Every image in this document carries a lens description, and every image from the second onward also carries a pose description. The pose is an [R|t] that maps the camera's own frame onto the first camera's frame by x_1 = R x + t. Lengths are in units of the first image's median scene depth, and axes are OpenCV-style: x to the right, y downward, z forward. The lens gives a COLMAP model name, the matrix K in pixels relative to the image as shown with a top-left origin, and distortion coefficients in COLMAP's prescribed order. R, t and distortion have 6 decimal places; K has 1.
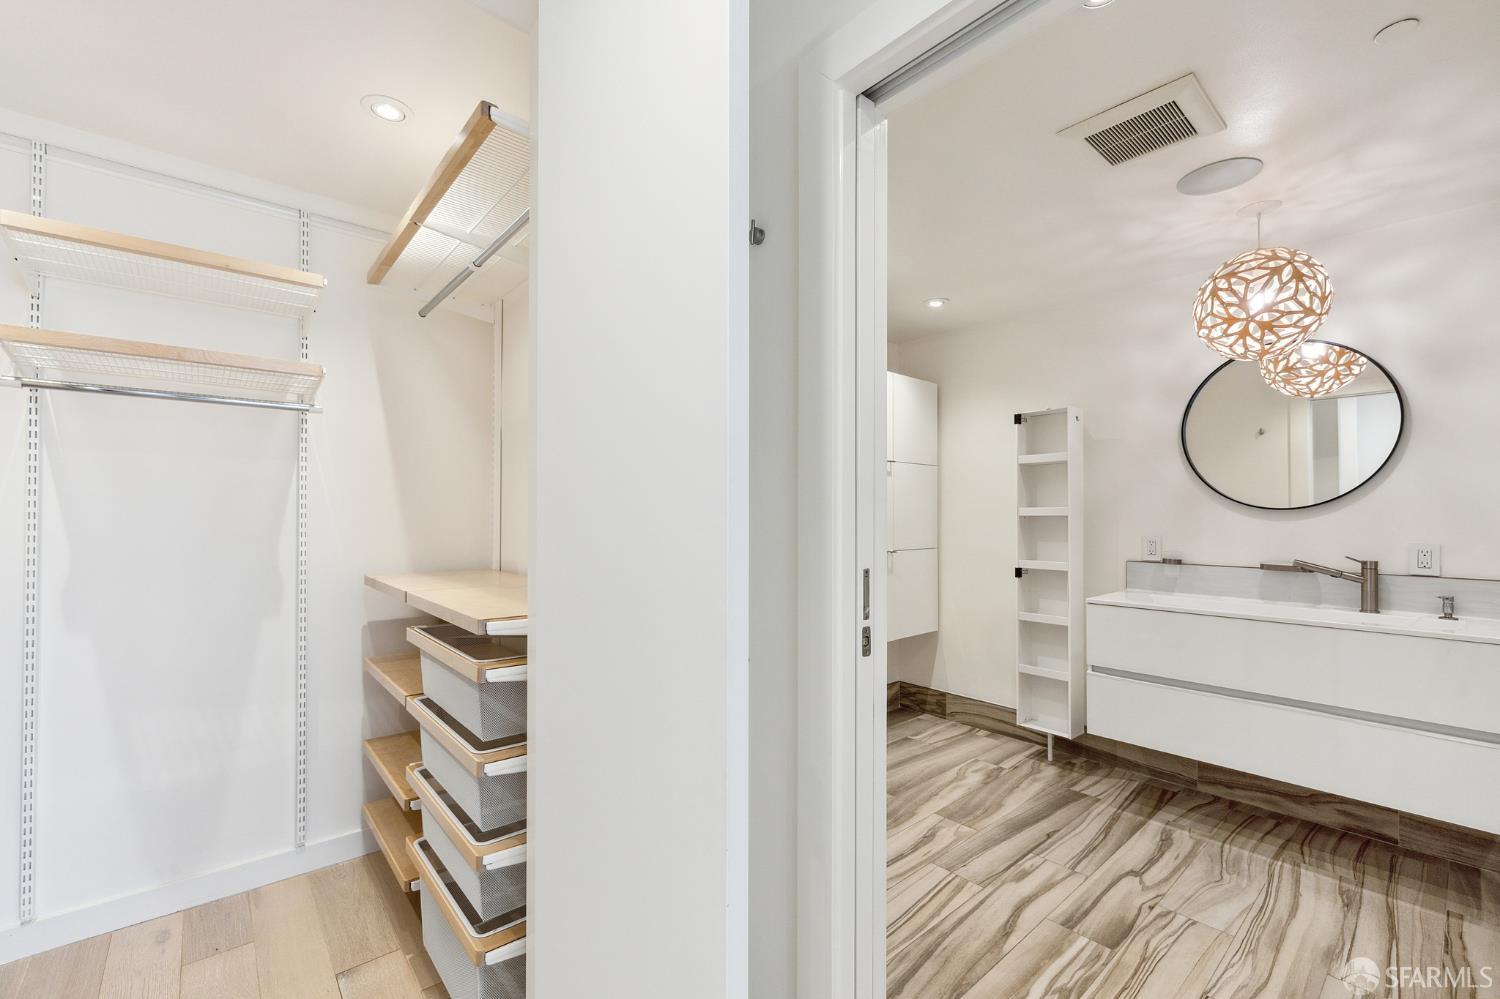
lens RADIAL K [[624.9, 0, 749.8], [0, 624.9, 505.1], [0, 0, 1]] dist [0.001948, 0.000266]
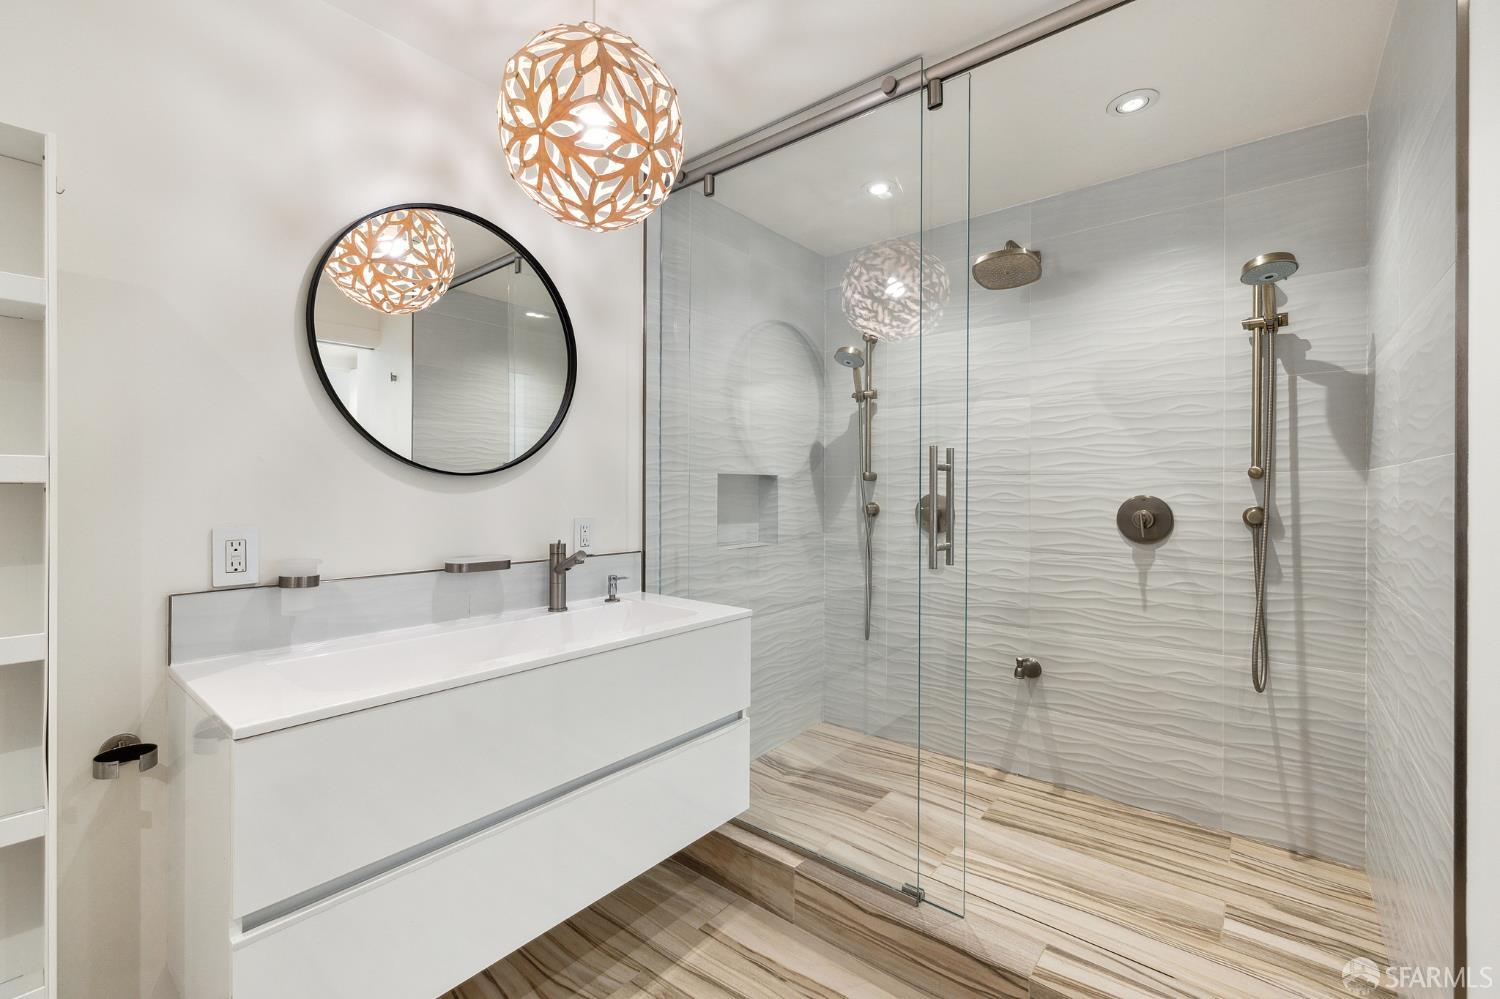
lens RADIAL K [[638.9, 0, 742.2], [0, 638.9, 491.3], [0, 0, 1]] dist [-0.002155, 0.000055]
pose [[-0.162922, -0.006821, 0.986615, 0.196935], [-0.017406, 0.999840, 0.004038, 0.019486], [-0.986485, -0.016516, -0.163015, 1.000860]]
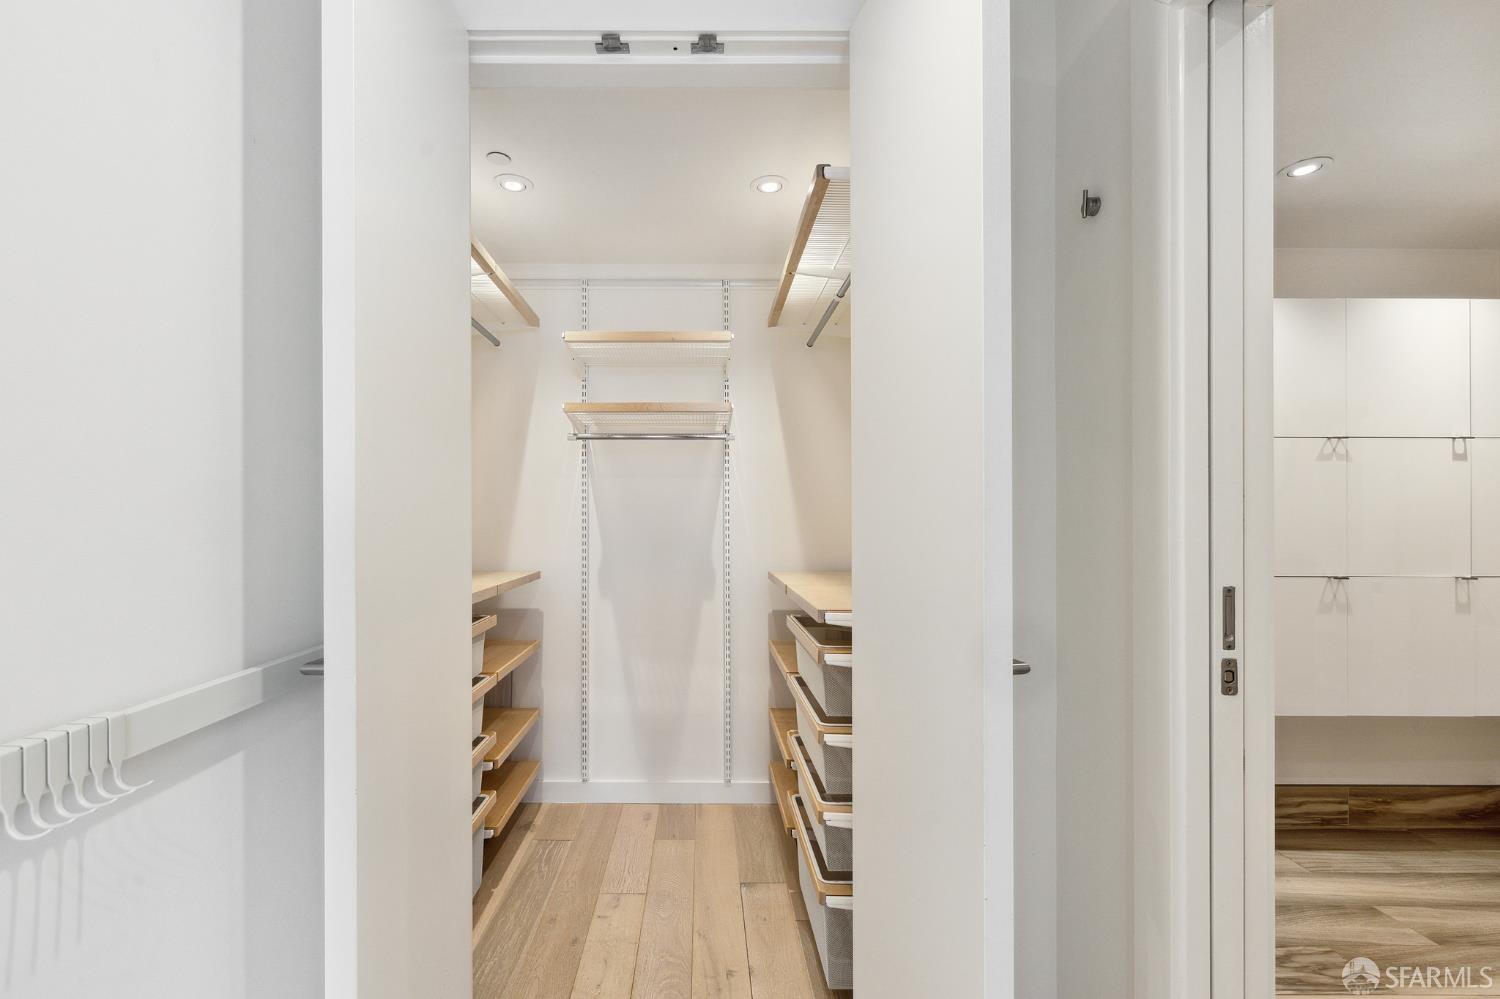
lens RADIAL K [[668.8, 0, 705.6], [0, 668.8, 514.5], [0, 0, 1]] dist [-0.001146, 0.000240]
pose [[0.757396, -0.006742, -0.652921, 0.136174], [0.009996, 0.999949, 0.001270, 0.000644], [0.652880, -0.007489, 0.757425, -0.051964]]
